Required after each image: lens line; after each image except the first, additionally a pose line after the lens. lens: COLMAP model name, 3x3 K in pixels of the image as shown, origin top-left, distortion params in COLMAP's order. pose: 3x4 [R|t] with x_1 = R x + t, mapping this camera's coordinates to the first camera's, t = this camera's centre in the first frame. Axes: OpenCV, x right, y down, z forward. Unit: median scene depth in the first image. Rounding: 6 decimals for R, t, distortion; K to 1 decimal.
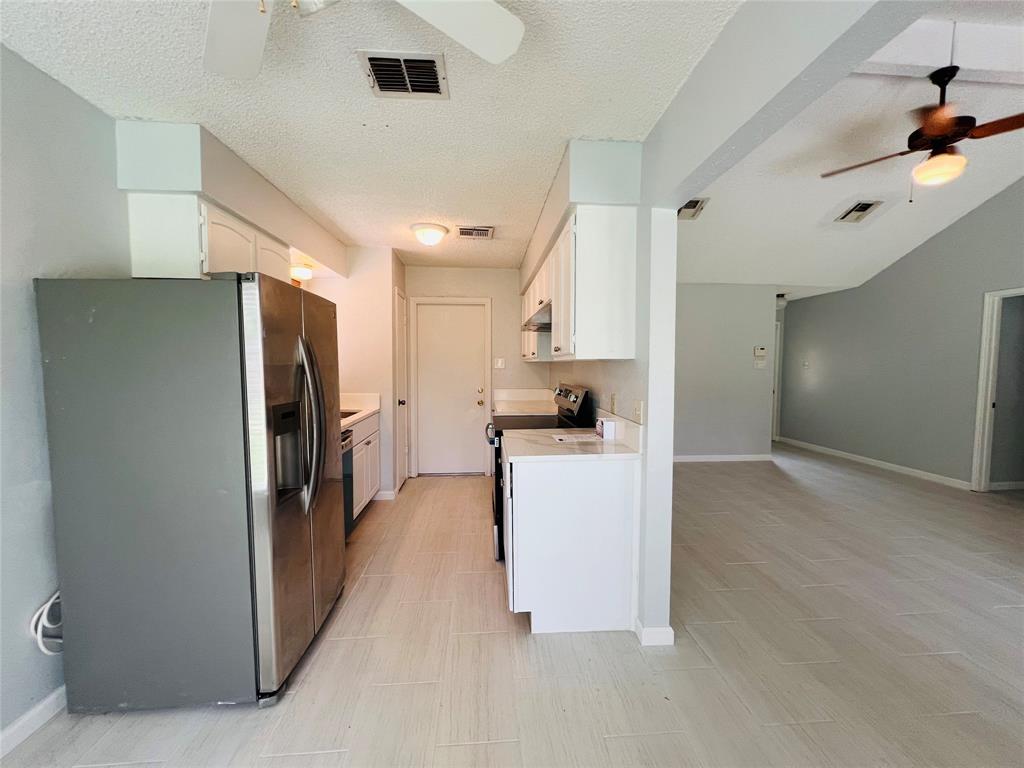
lens RADIAL K [[411.4, 0, 516.7], [0, 411.4, 381.9], [0, 0, 1]] dist [0.000053, 0.000631]
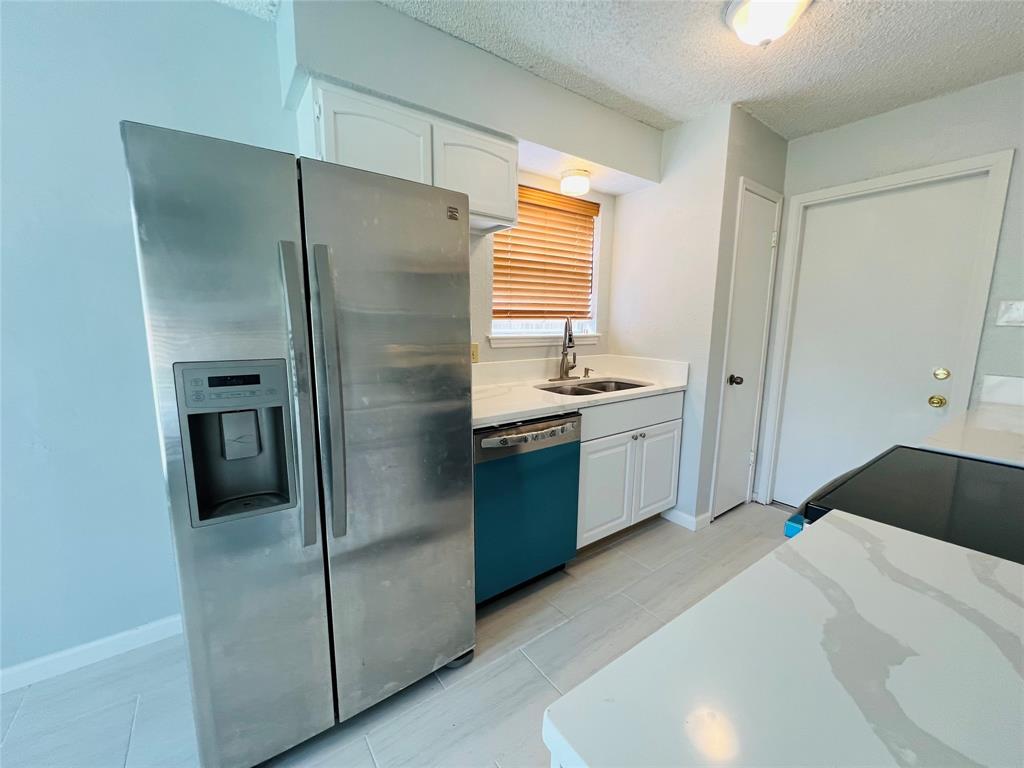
lens RADIAL K [[411.4, 0, 514.7], [0, 411.4, 385.7], [0, 0, 1]] dist [0.000053, 0.000631]
pose [[0.521619, 0.129920, -0.843229, 0.075703], [-0.046326, 0.991193, 0.124060, -0.001811], [0.851920, -0.025649, 0.523043, 0.529447]]
